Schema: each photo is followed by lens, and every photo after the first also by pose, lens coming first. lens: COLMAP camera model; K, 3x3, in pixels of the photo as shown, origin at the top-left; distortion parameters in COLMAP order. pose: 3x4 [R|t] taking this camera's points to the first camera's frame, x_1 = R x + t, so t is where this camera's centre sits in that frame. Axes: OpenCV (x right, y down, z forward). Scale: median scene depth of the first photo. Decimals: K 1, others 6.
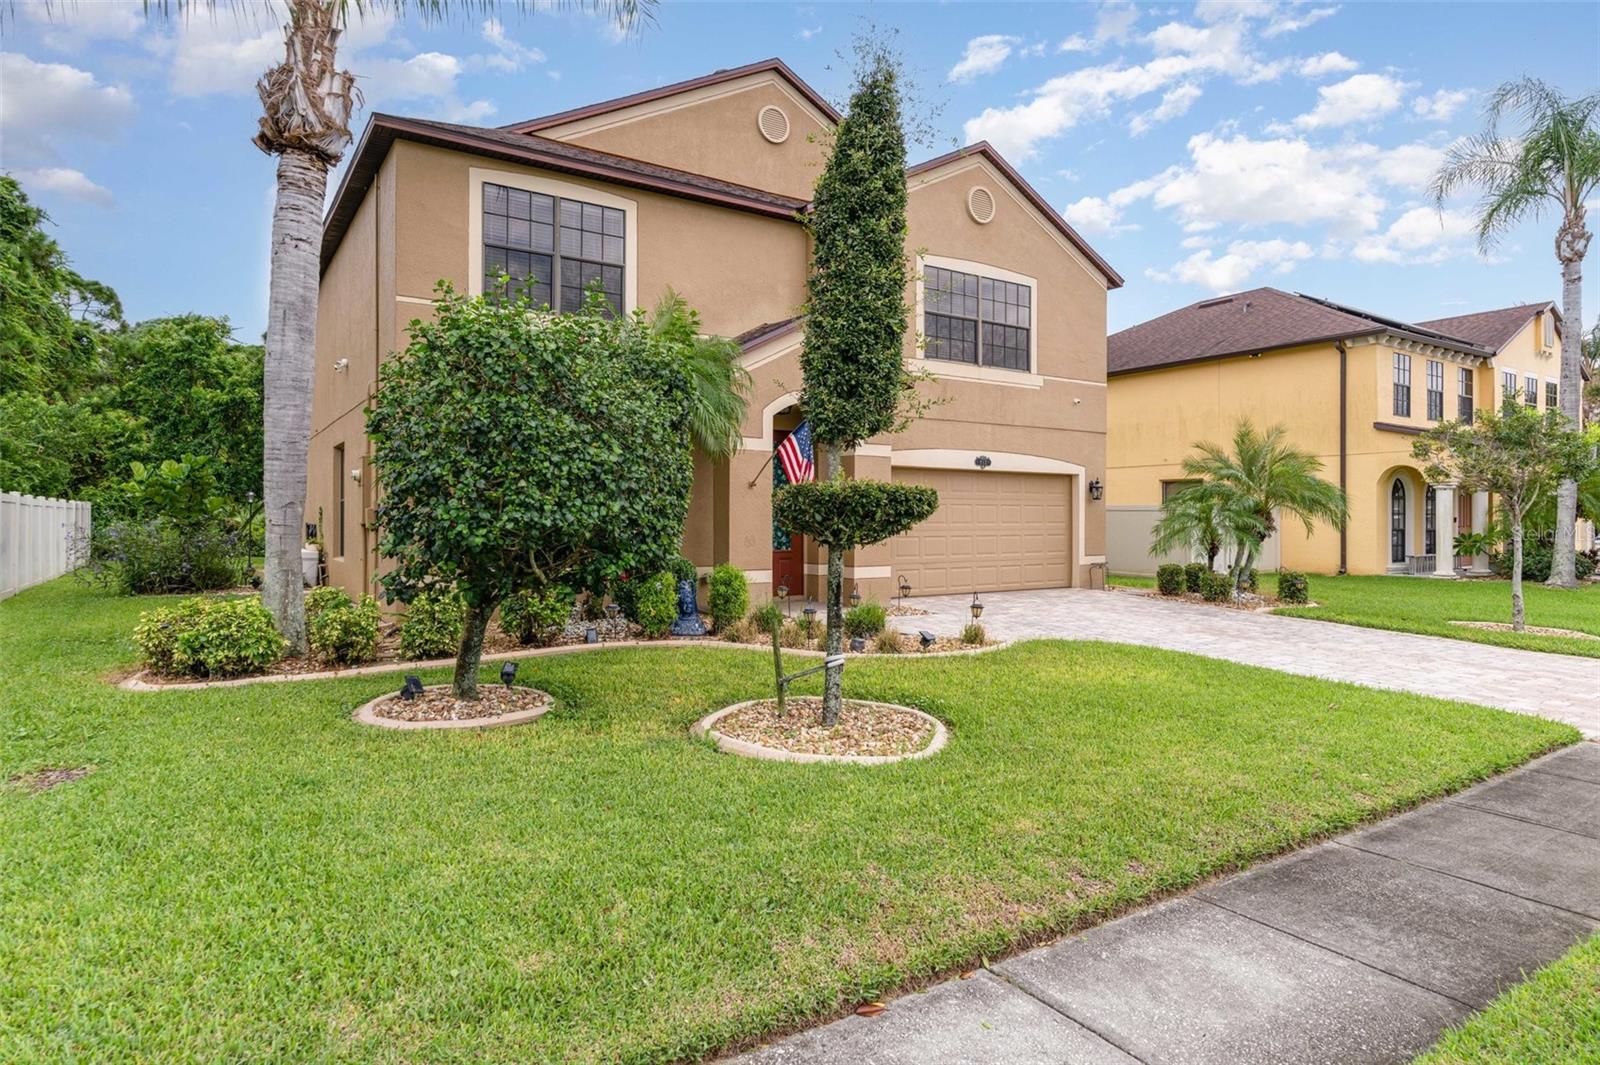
lens RADIAL K [[924.5, 0, 800.3], [0, 924.5, 525.8], [0, 0, 1]] dist [-0.008803, -0.002947]
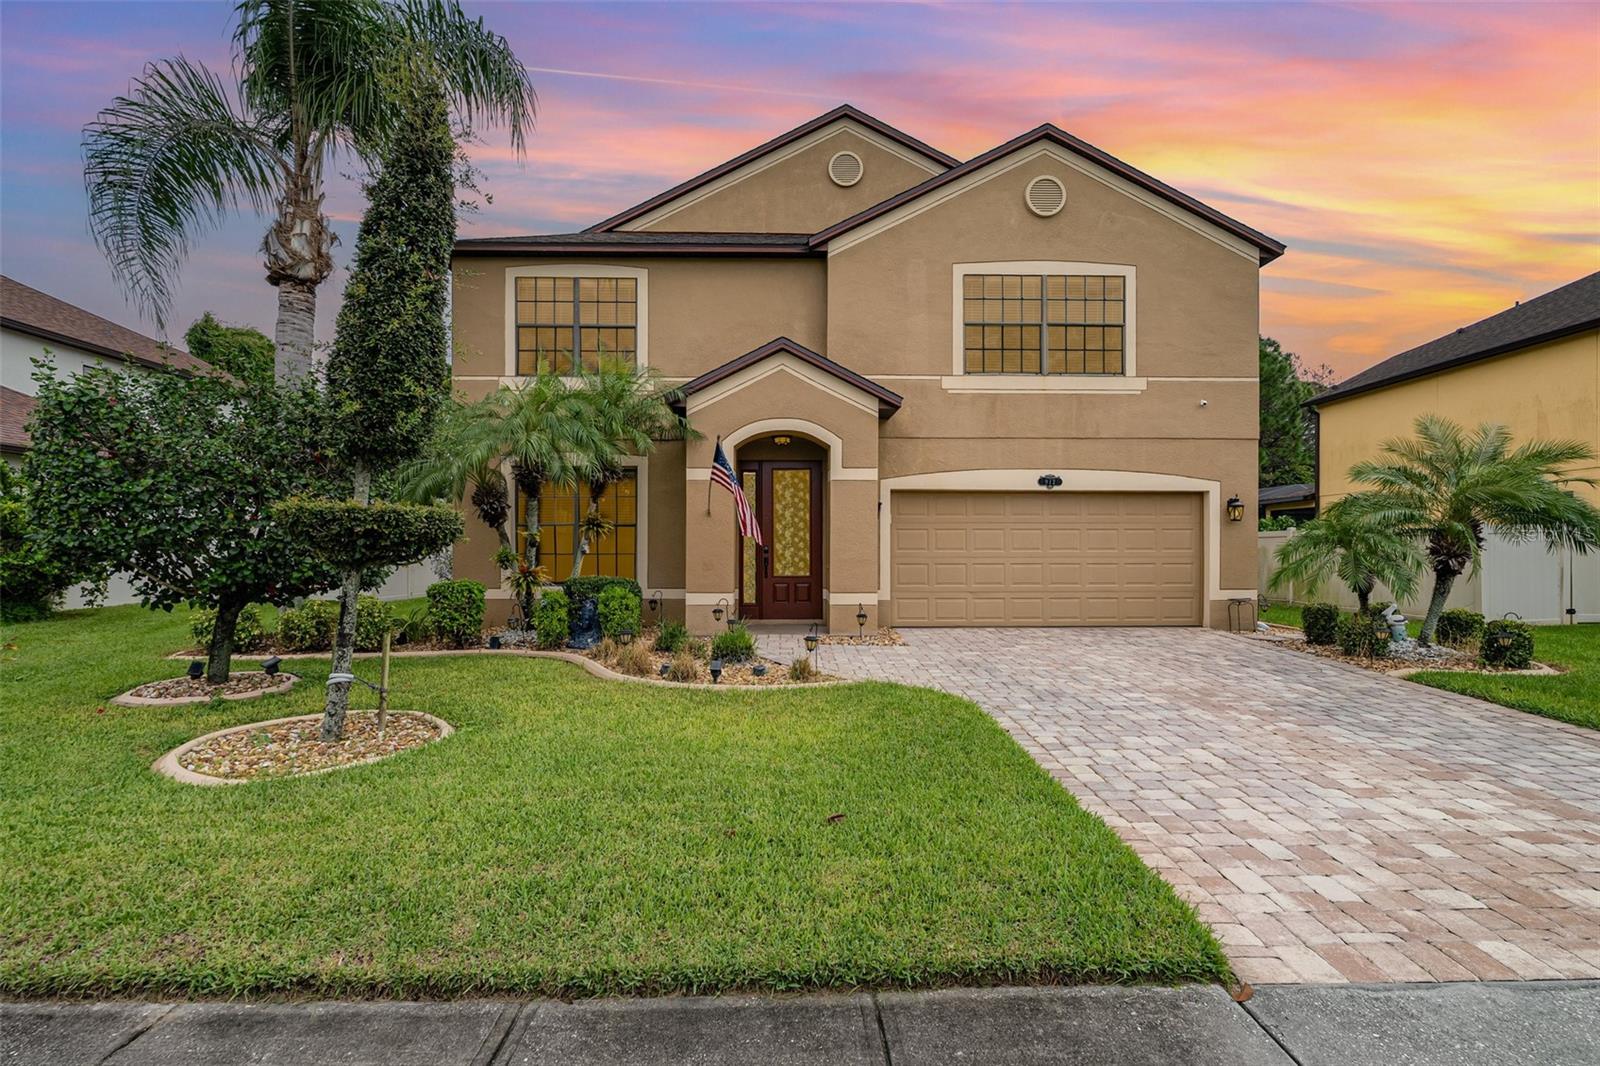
lens RADIAL K [[778.6, 0, 804.3], [0, 778.6, 541.4], [0, 0, 1]] dist [-0.001438, -0.000904]
pose [[0.845192, -0.007662, -0.534408, 0.402693], [-0.001181, 0.999868, -0.016204, 0.001708], [0.534462, 0.014327, 0.845071, 0.236610]]
